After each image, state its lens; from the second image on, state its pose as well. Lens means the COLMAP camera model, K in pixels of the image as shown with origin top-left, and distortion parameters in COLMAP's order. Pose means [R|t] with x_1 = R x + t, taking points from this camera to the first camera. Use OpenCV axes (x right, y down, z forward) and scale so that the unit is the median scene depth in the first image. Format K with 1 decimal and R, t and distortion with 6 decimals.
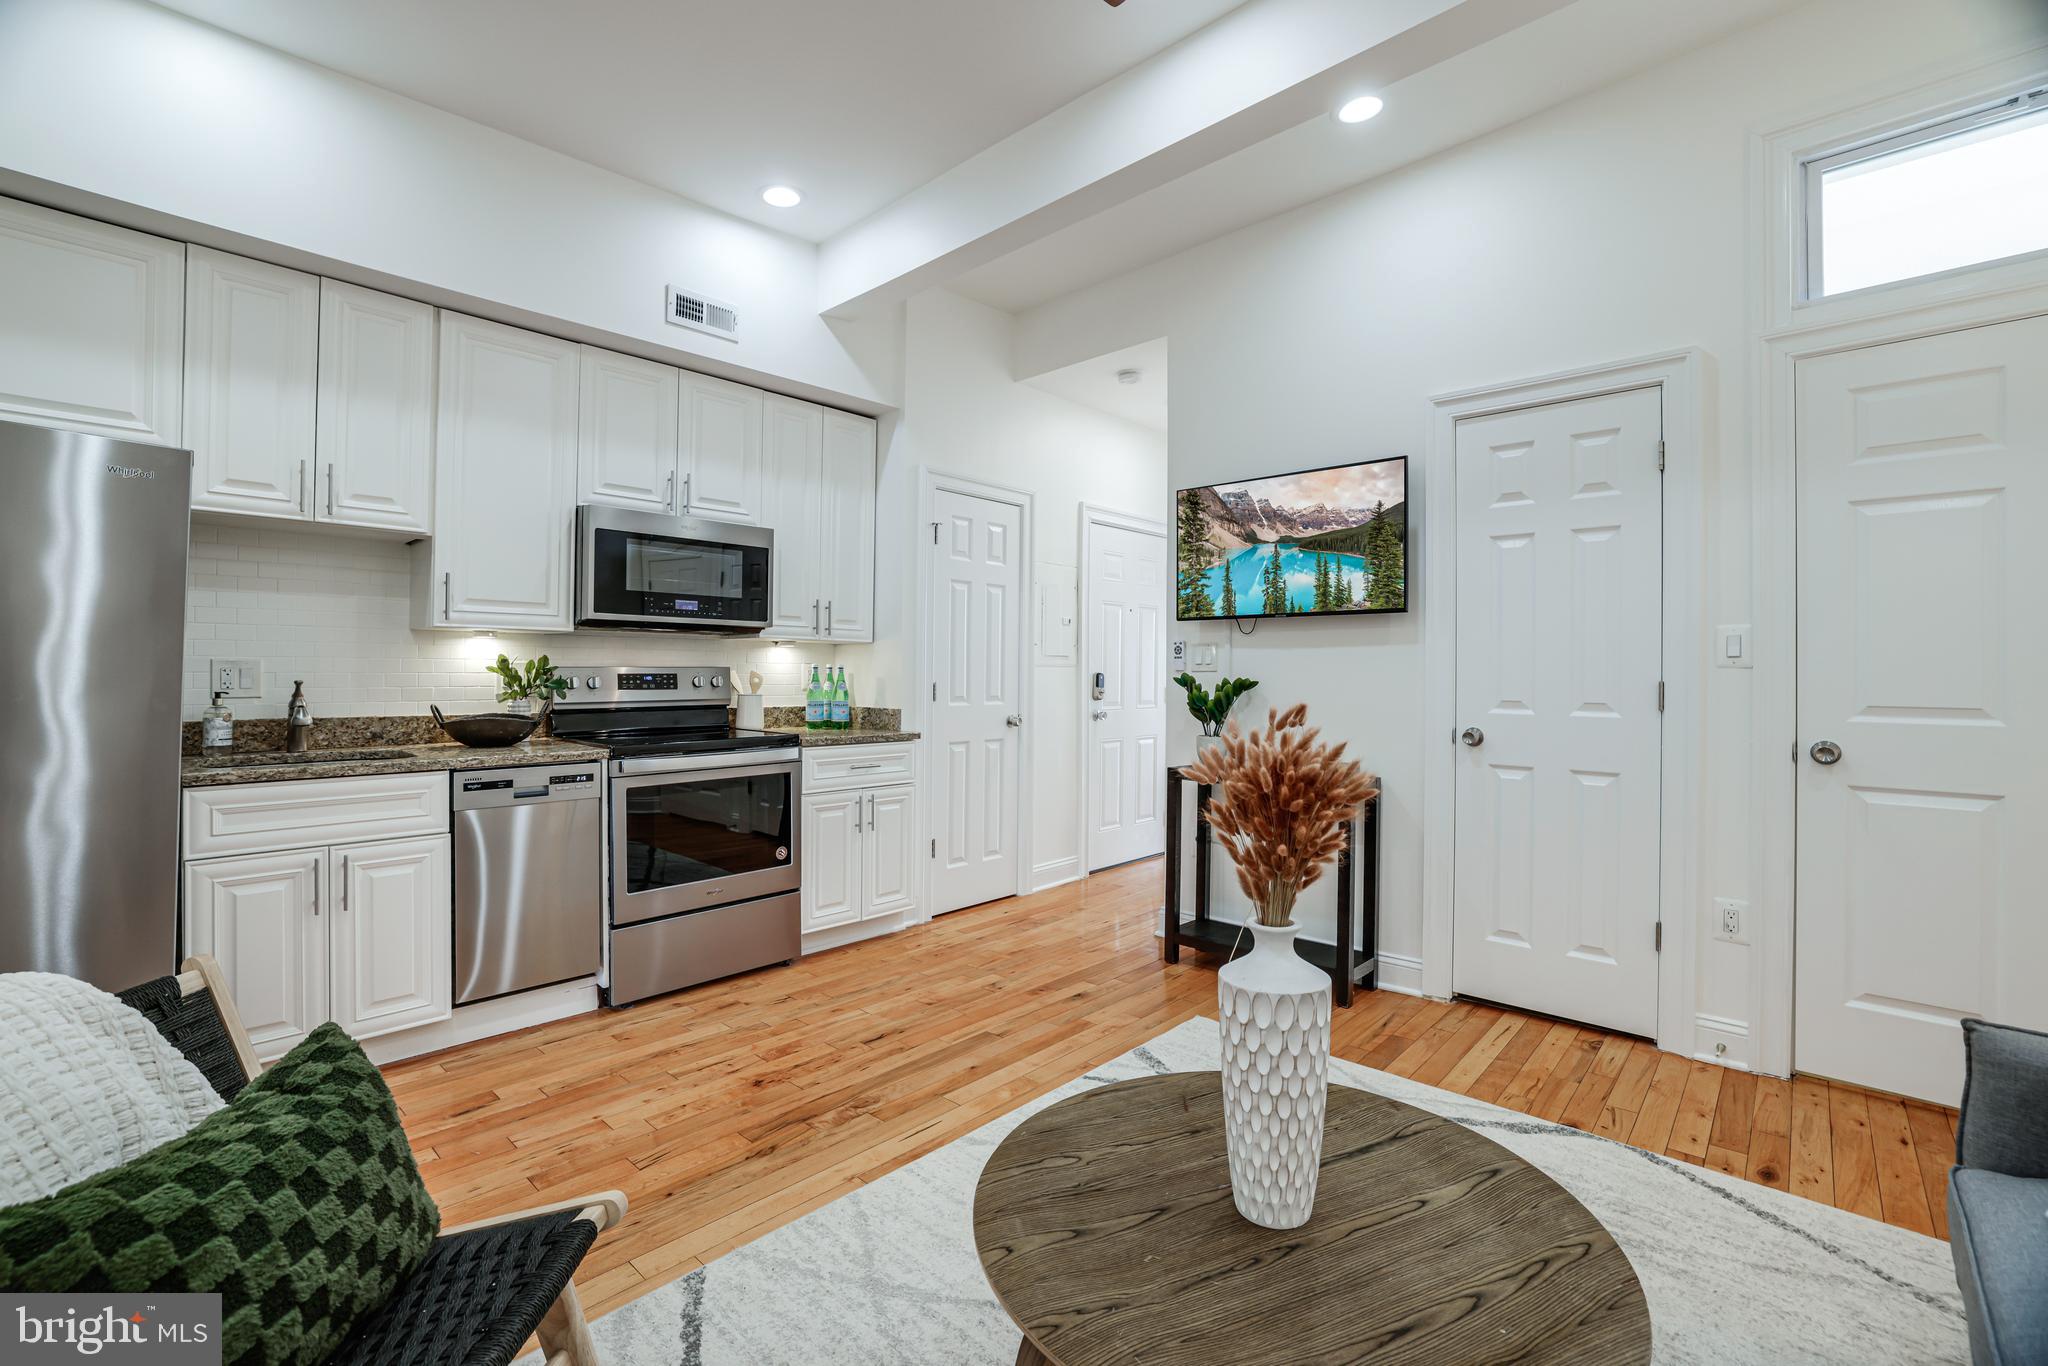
lens RADIAL K [[890.8, 0, 1031.4], [0, 890.8, 677.9], [0, 0, 1]] dist [-0.030455, 0.001179]
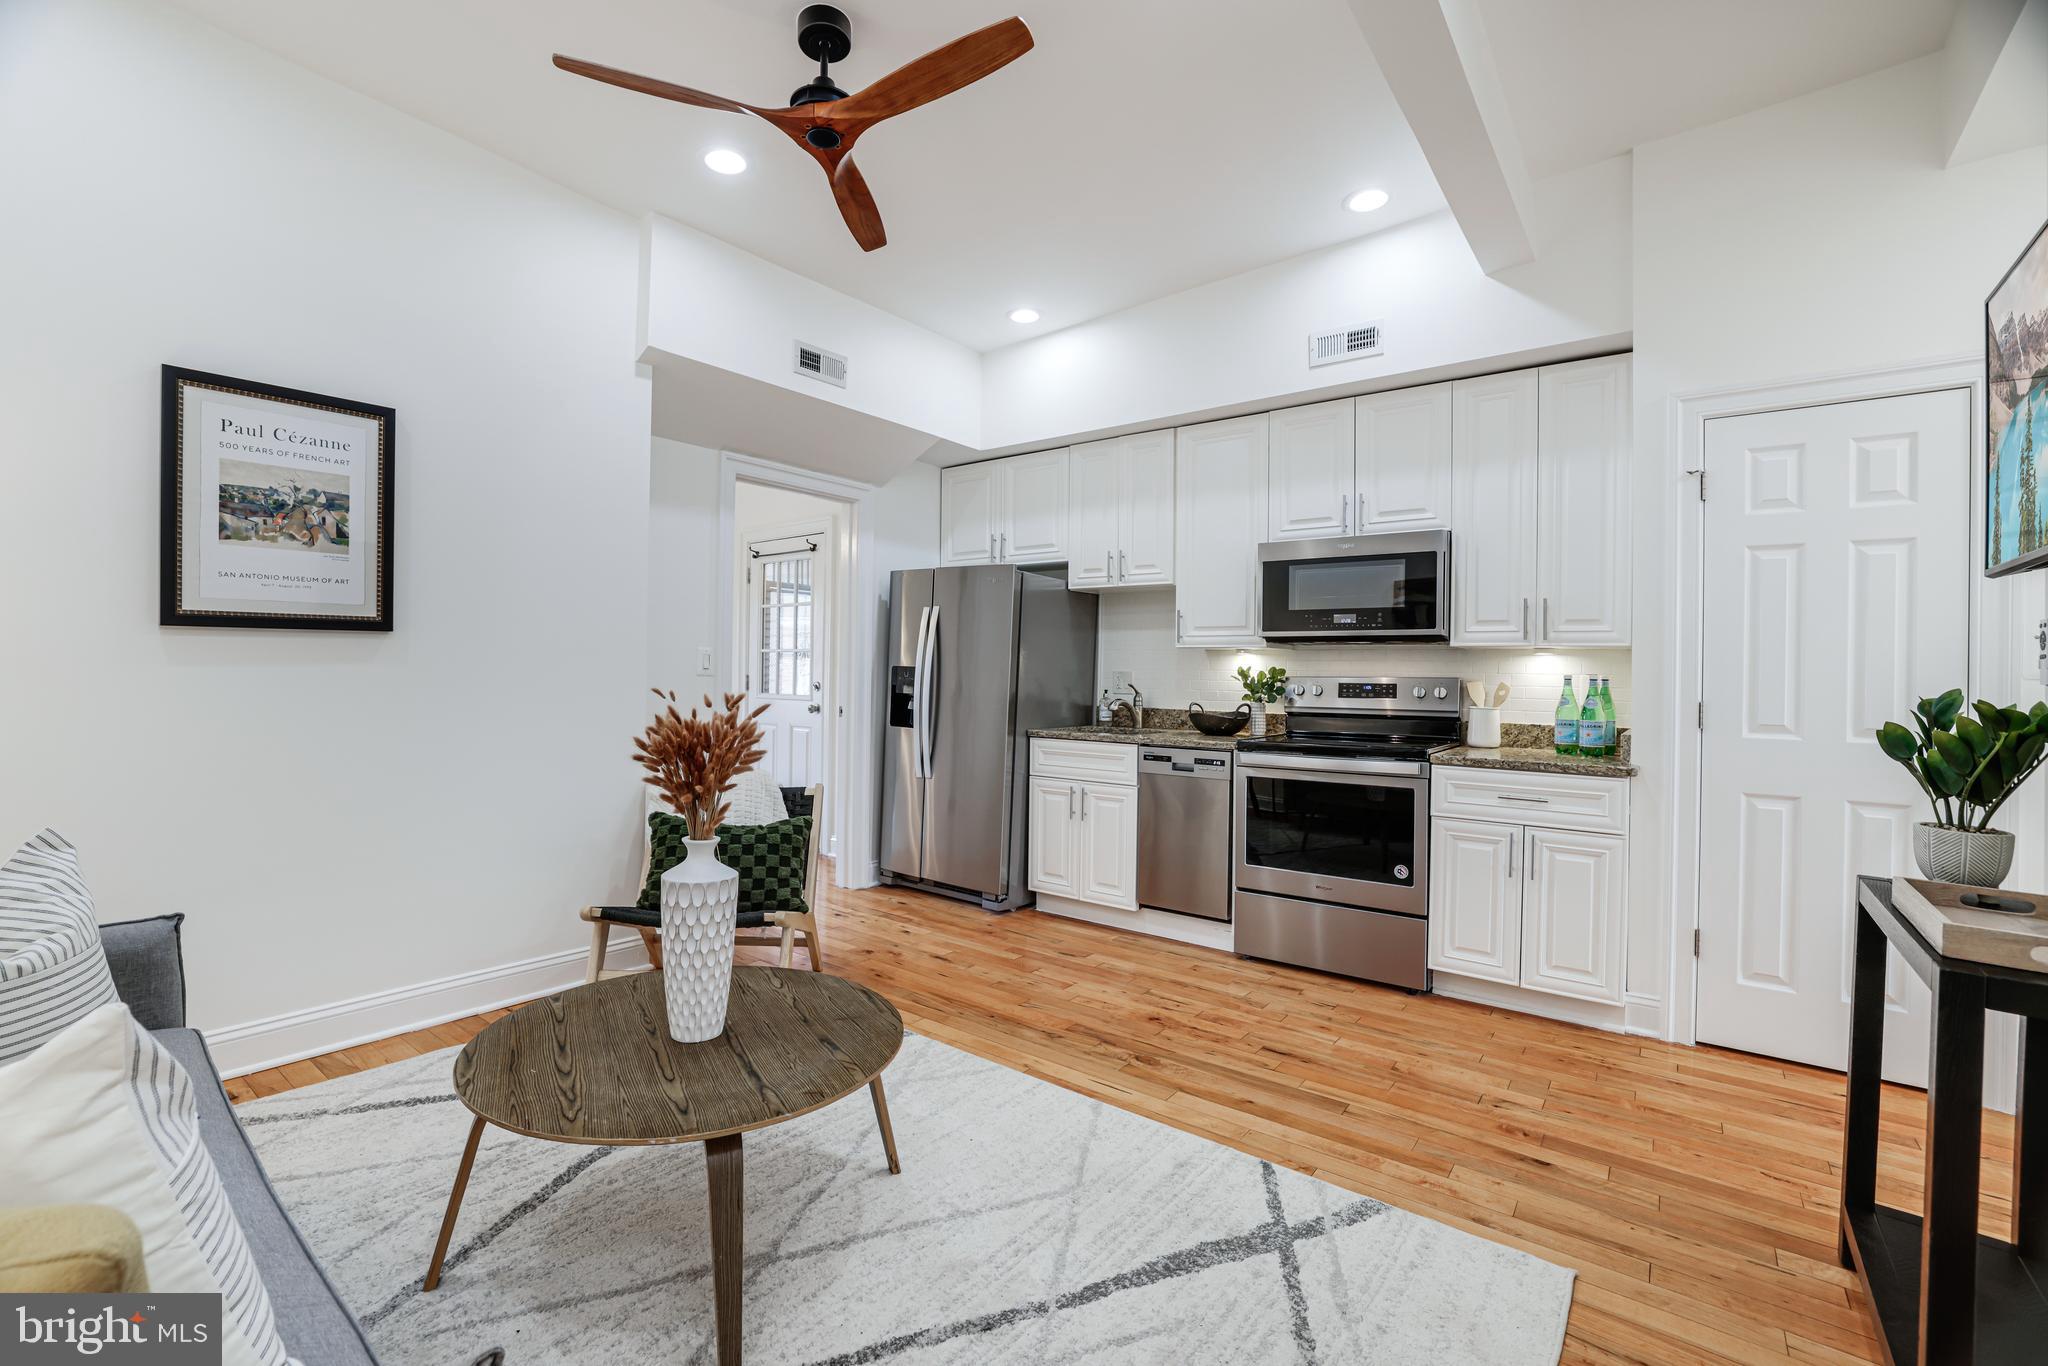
lens RADIAL K [[890.8, 0, 985.1], [0, 890.8, 674.0], [0, 0, 1]] dist [-0.030455, 0.001179]
pose [[0.070672, -0.001963, -0.997498, 0.730329], [-0.020484, 0.999784, -0.003419, -0.003579], [0.997289, 0.020674, 0.070617, 0.556108]]
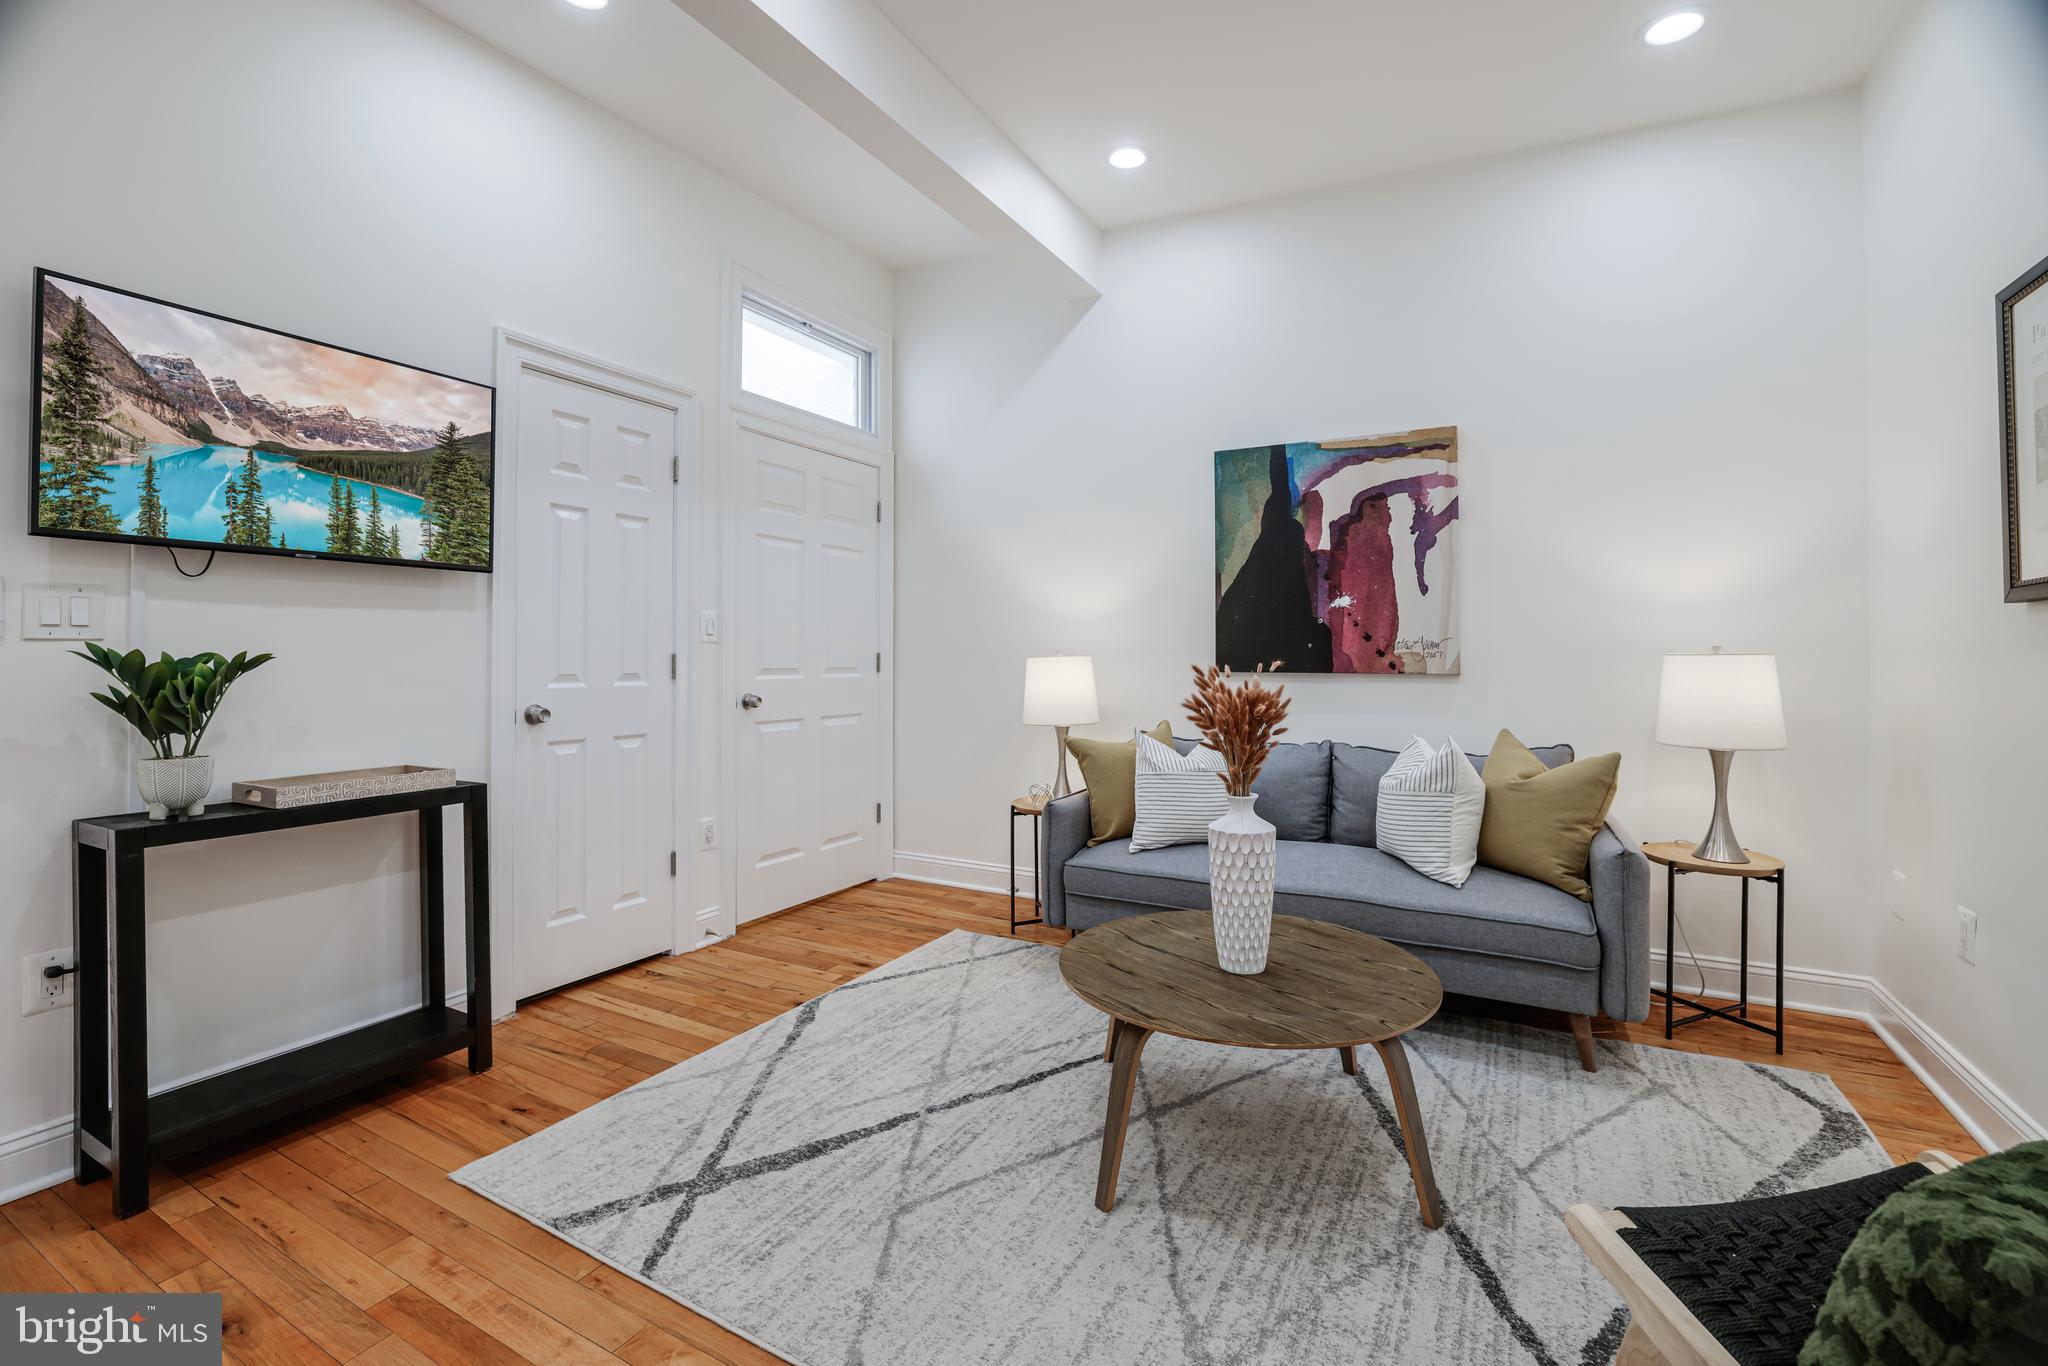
lens RADIAL K [[890.8, 0, 982.2], [0, 890.8, 649.6], [0, 0, 1]] dist [-0.030455, 0.001179]
pose [[-0.219255, 0.000363, 0.975668, -0.511500], [0.003133, 0.999995, 0.000332, -0.000468], [-0.975663, 0.003129, -0.219255, 0.751721]]
